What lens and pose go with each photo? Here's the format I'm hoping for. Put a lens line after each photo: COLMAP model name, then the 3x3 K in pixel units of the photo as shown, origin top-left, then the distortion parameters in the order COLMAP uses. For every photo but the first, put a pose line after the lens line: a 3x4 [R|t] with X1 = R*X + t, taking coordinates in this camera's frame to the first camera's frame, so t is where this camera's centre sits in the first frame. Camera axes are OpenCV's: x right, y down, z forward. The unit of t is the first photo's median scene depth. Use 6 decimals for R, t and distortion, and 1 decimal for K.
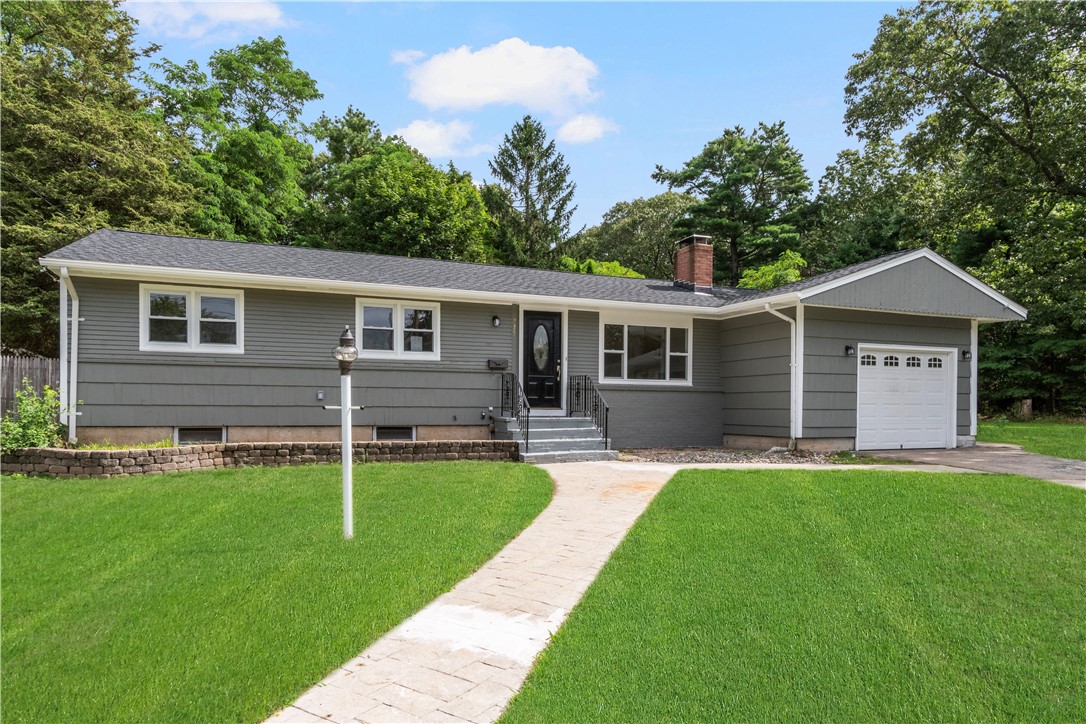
lens RADIAL K [[652.7, 0, 542.1], [0, 652.7, 407.2], [0, 0, 1]] dist [0.001442, -0.000293]
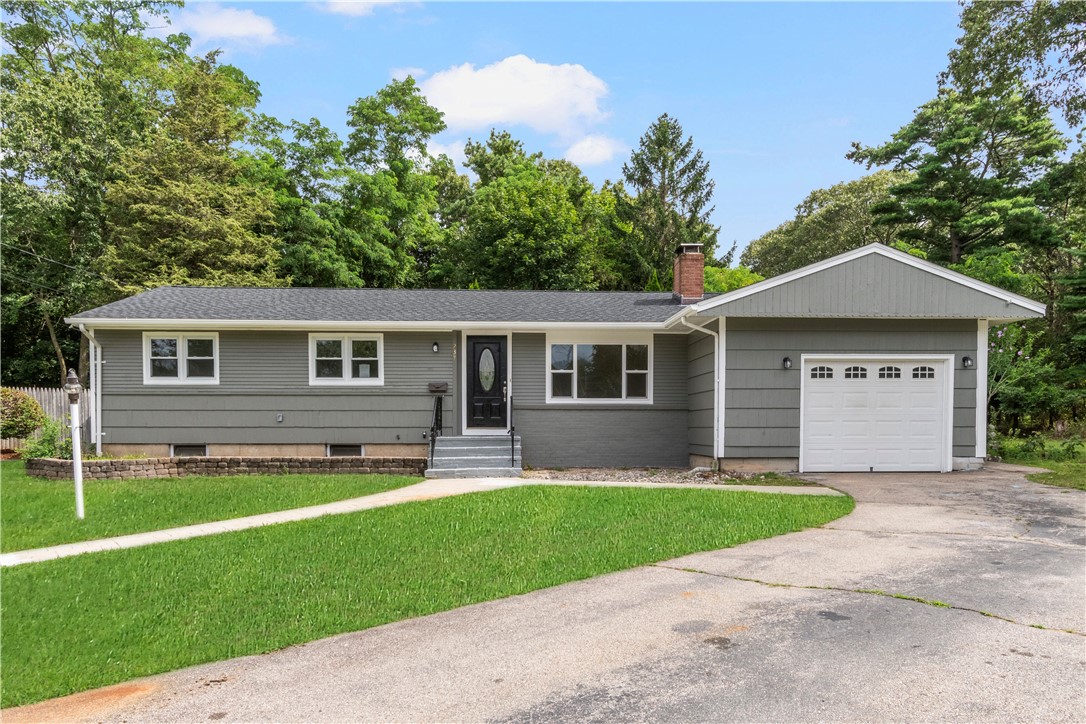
lens RADIAL K [[705.9, 0, 543.7], [0, 705.9, 444.4], [0, 0, 1]] dist [-0.001111, 0.000021]
pose [[0.946300, 0.001693, -0.323286, 0.436248], [0.005407, 0.999763, 0.021064, 0.004540], [0.323245, -0.021681, 0.946067, -0.044168]]
